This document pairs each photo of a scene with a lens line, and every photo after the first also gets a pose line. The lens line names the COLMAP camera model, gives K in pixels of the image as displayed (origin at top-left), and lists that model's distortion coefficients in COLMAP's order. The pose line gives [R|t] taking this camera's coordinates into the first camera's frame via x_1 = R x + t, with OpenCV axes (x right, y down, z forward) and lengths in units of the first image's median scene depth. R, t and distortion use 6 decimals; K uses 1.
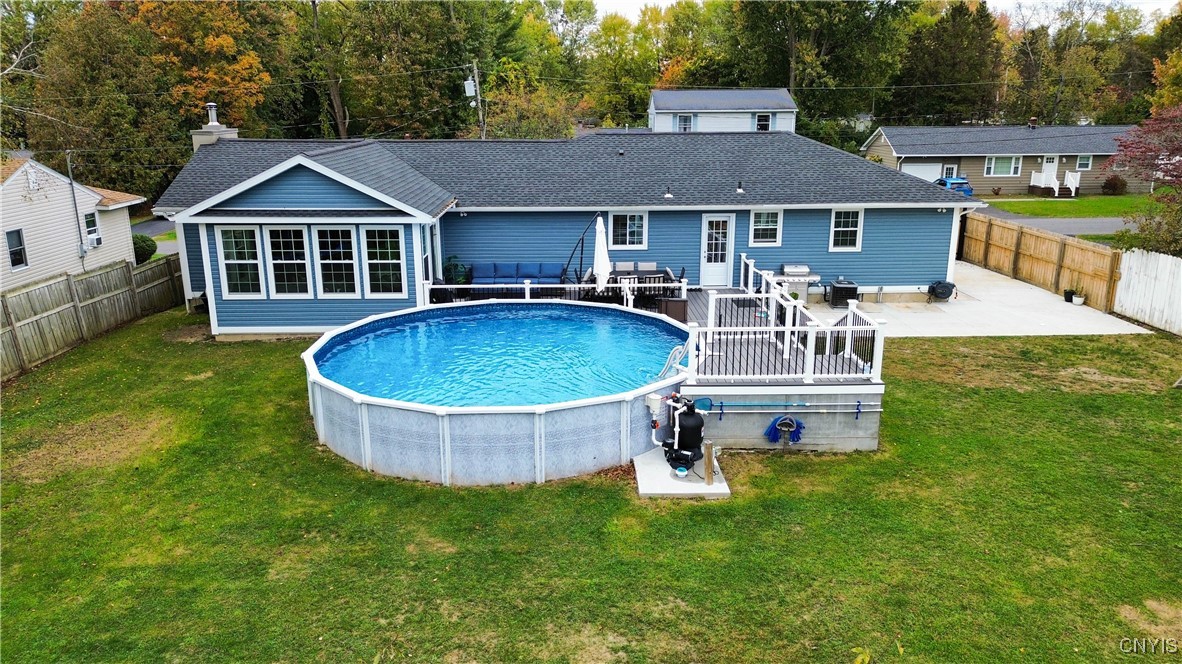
lens RADIAL K [[821.8, 0, 591.0], [0, 821.8, 332.0], [0, 0, 1]] dist [0.088883, -0.003187]
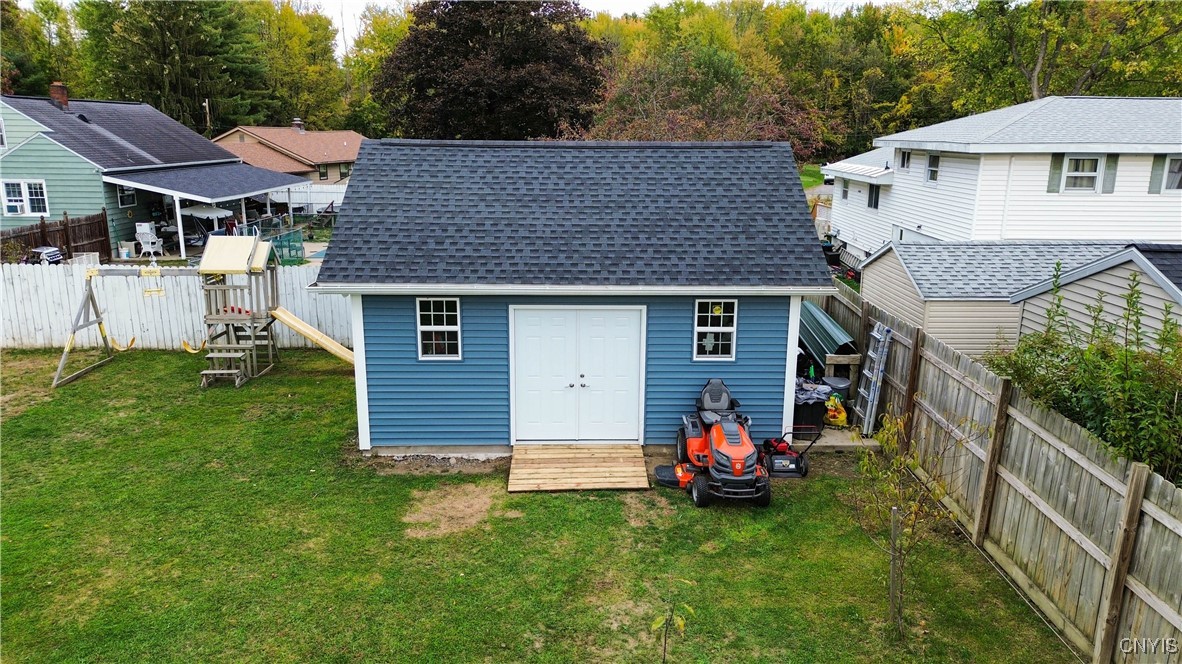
lens RADIAL K [[821.8, 0, 591.0], [0, 821.8, 332.0], [0, 0, 1]] dist [0.088883, -0.003187]
pose [[0.037514, -0.238174, 0.970498, -0.235965], [0.254460, 0.941444, 0.221208, -0.064352], [-0.966356, 0.238654, 0.095923, 0.457690]]
